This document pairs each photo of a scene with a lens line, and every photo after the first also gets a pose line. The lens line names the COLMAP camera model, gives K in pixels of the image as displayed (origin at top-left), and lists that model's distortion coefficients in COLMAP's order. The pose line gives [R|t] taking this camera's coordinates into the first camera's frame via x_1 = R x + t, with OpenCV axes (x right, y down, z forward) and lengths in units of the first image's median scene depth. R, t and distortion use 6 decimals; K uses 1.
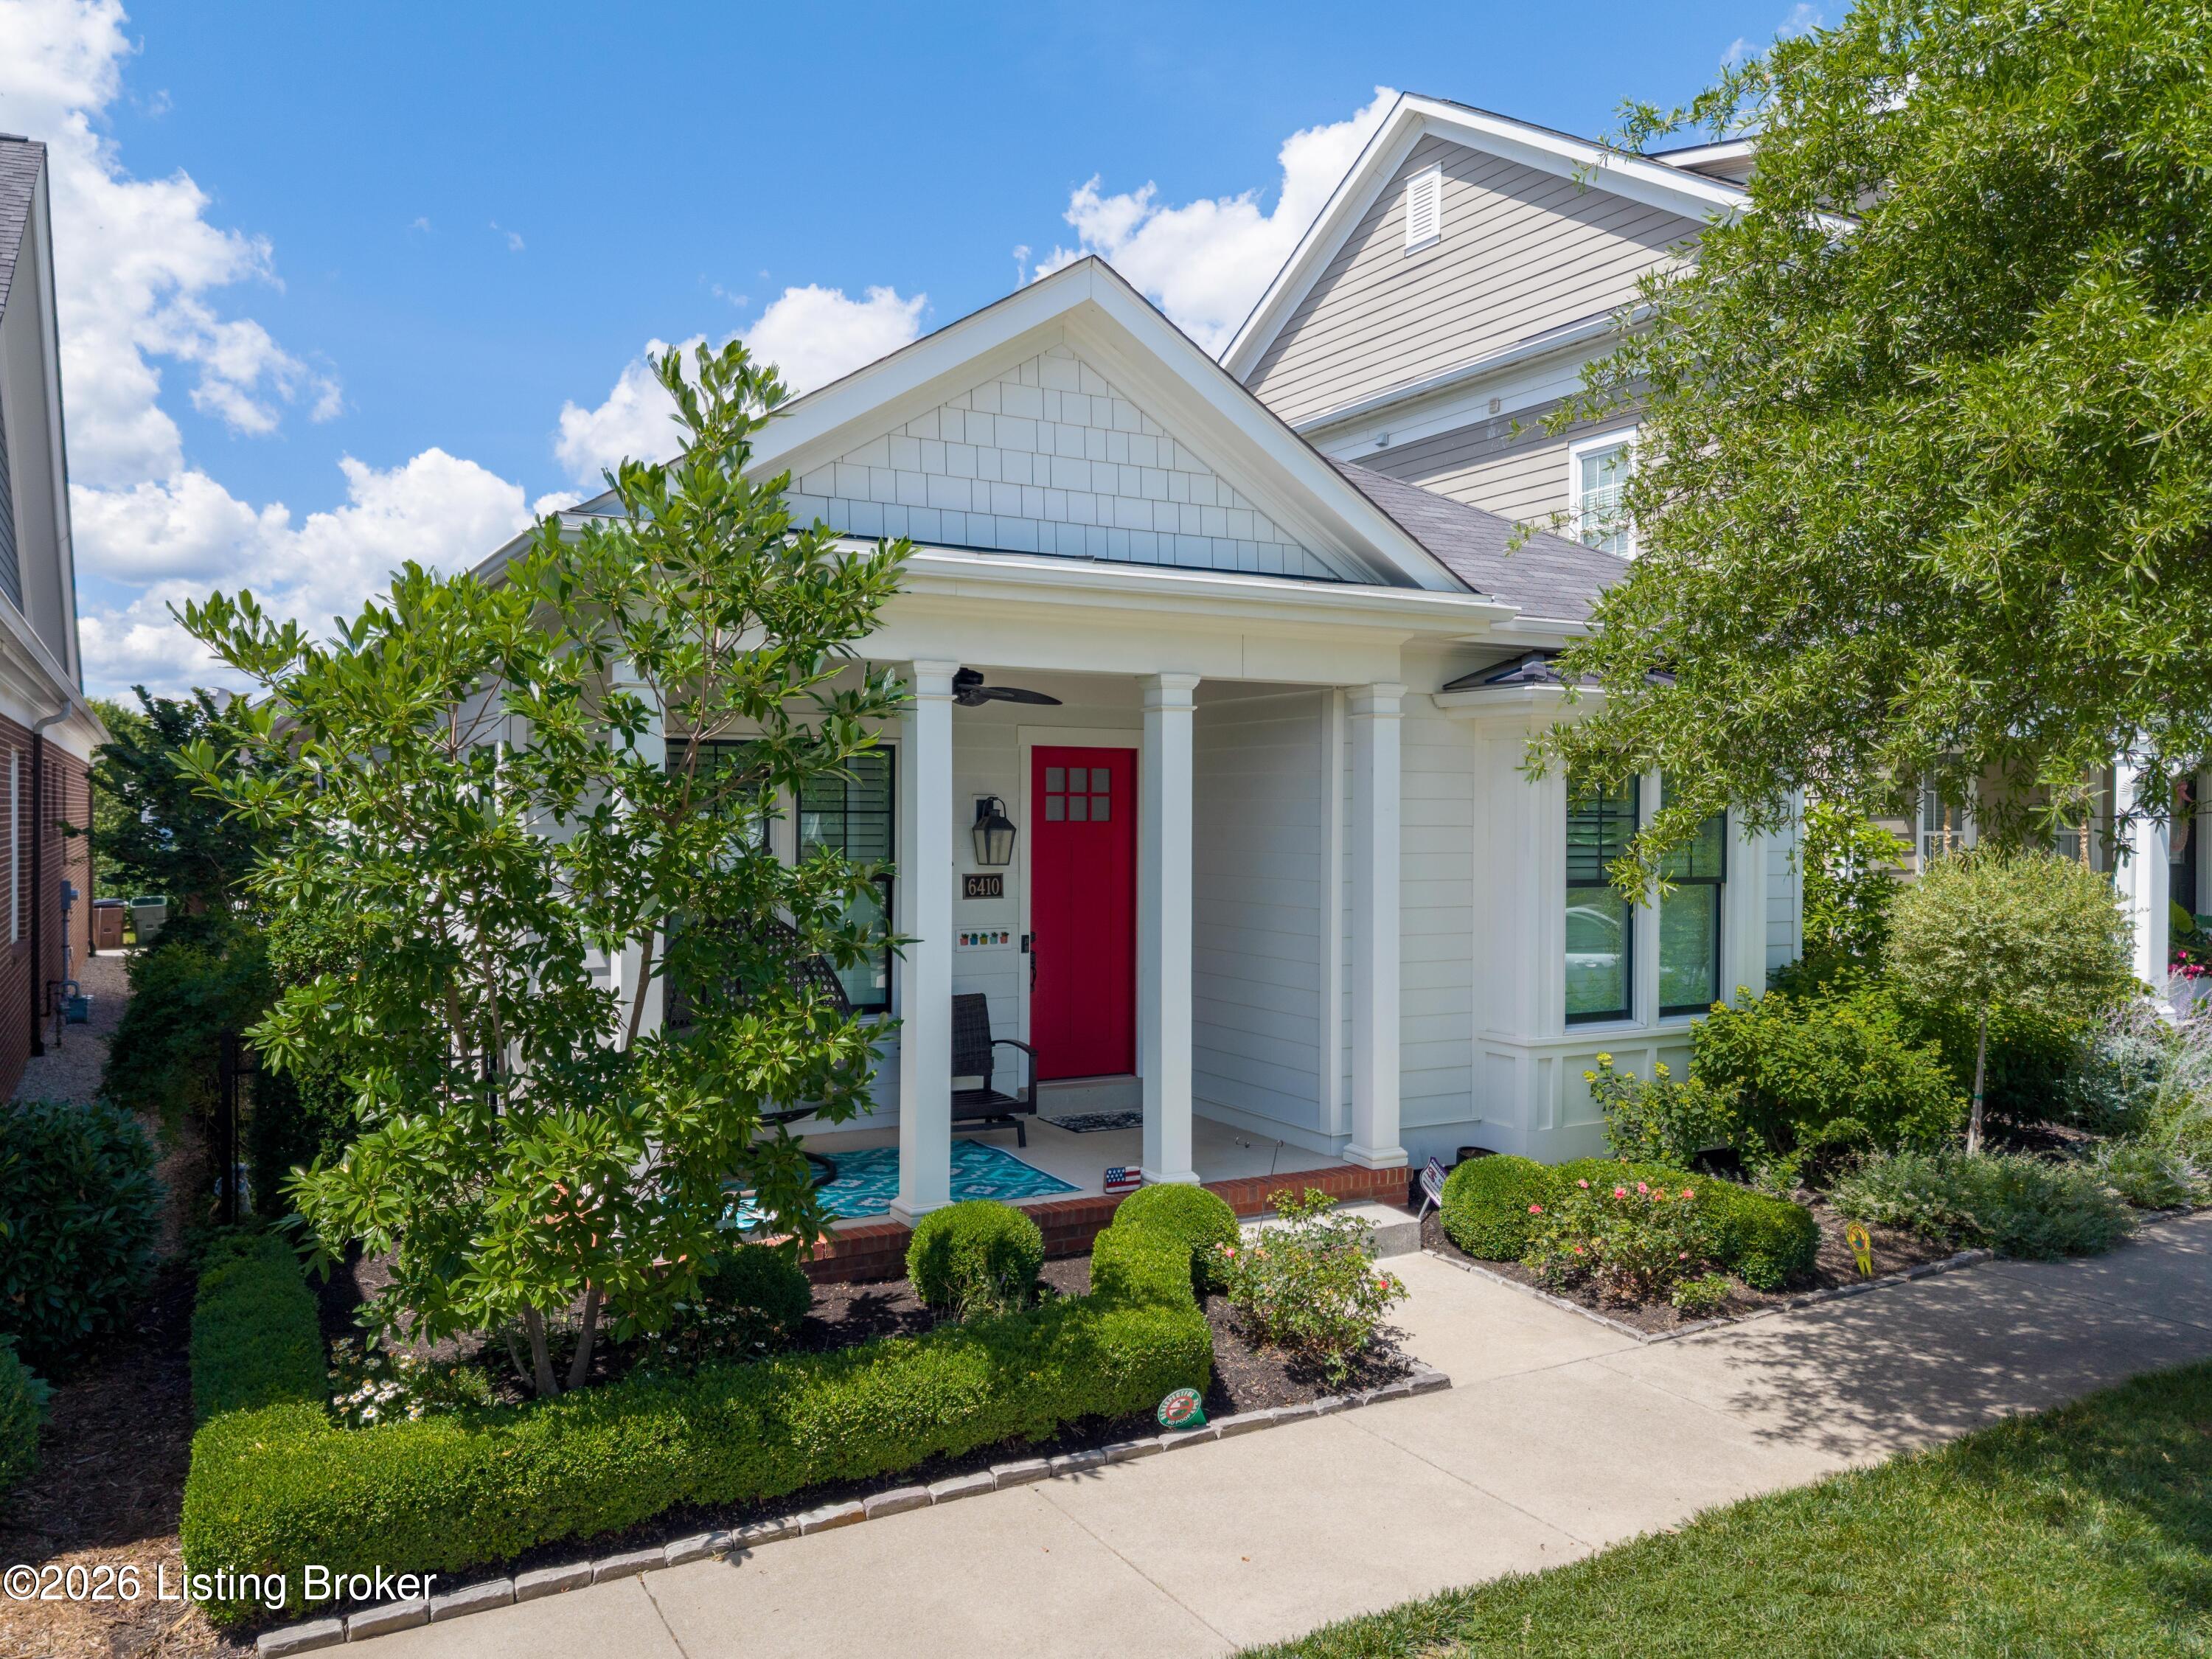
lens RADIAL K [[1590.7, 0, 1033.7], [0, 1590.7, 833.0], [0, 0, 1]] dist [-0.000022, 0.003710]
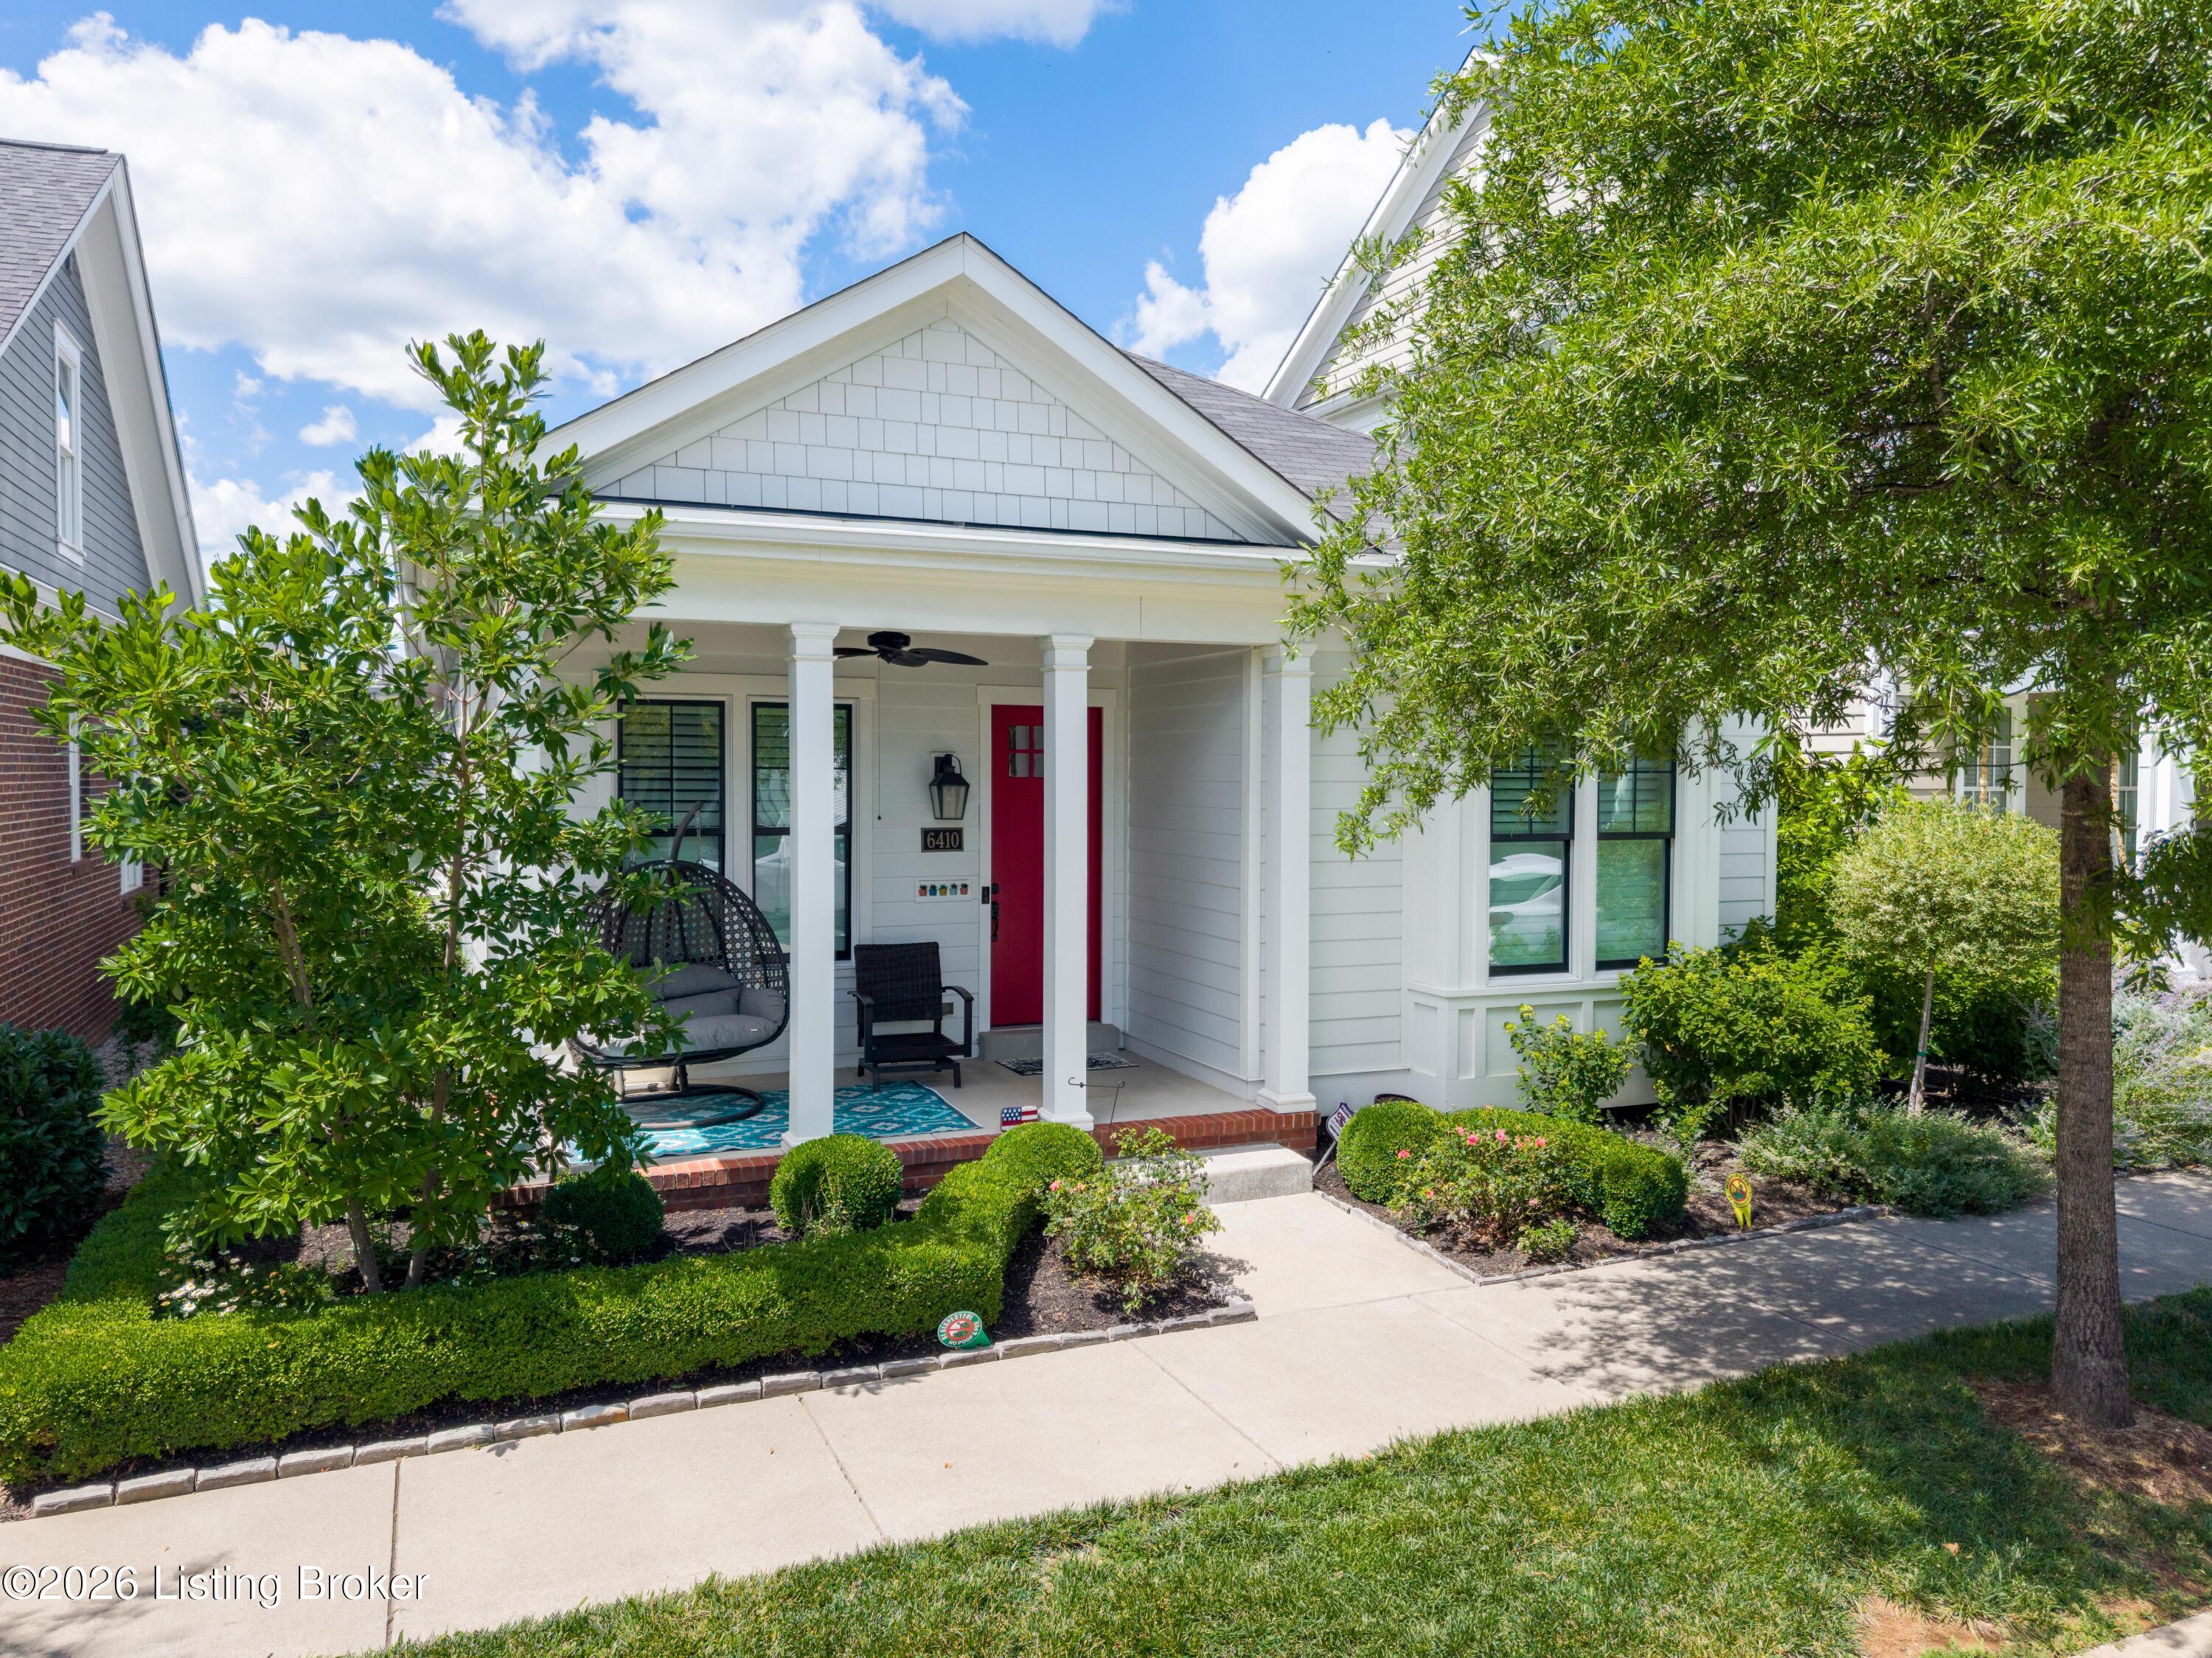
lens RADIAL K [[1559.4, 0, 1106.0], [0, 1559.4, 829.0], [0, 0, 1]] dist [0.004877, -0.012617]
pose [[0.996214, 0.001959, -0.086913, 0.216743], [0.000119, 0.999714, 0.023901, 0.002449], [0.086935, -0.023821, 0.995929, -0.014973]]
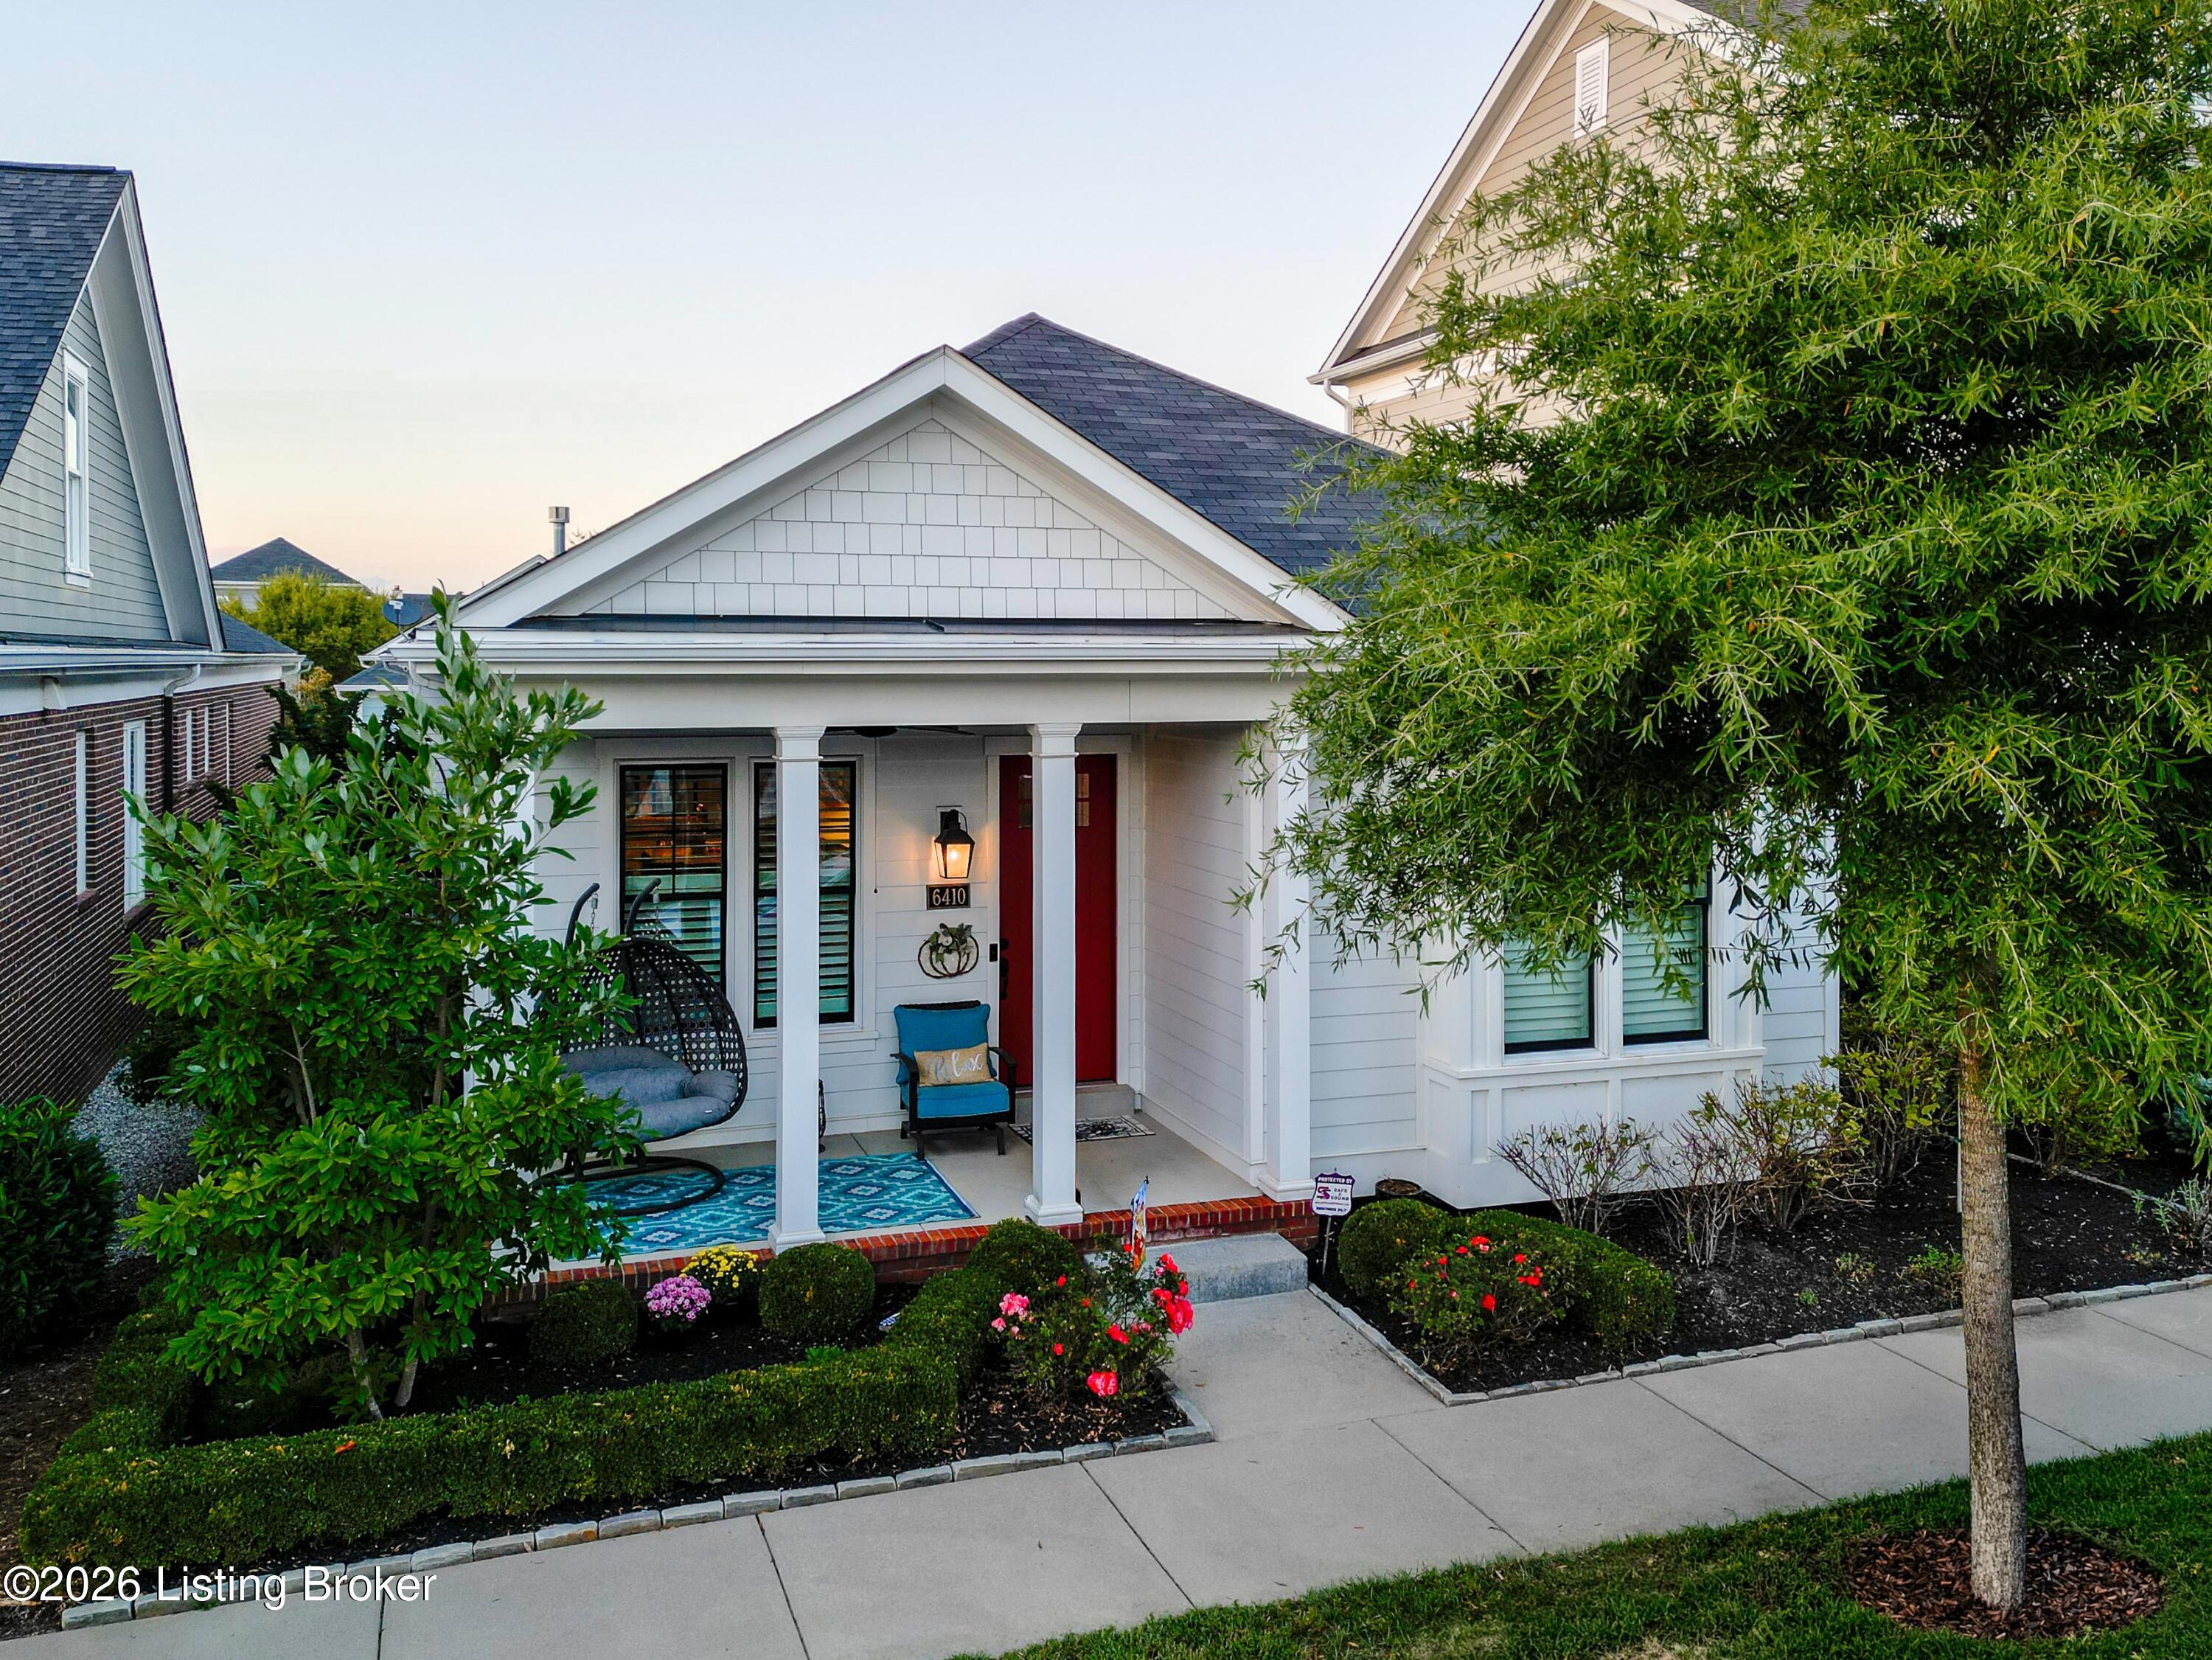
lens RADIAL K [[1824.0, 0, 1095.7], [0, 1824.0, 701.7], [0, 0, 1]] dist [0.079467, -0.110202]
pose [[0.987534, -0.003153, -0.157373, 0.325139], [0.004104, 0.999975, 0.005723, -0.129658], [0.157351, -0.006297, 0.987523, -0.189808]]
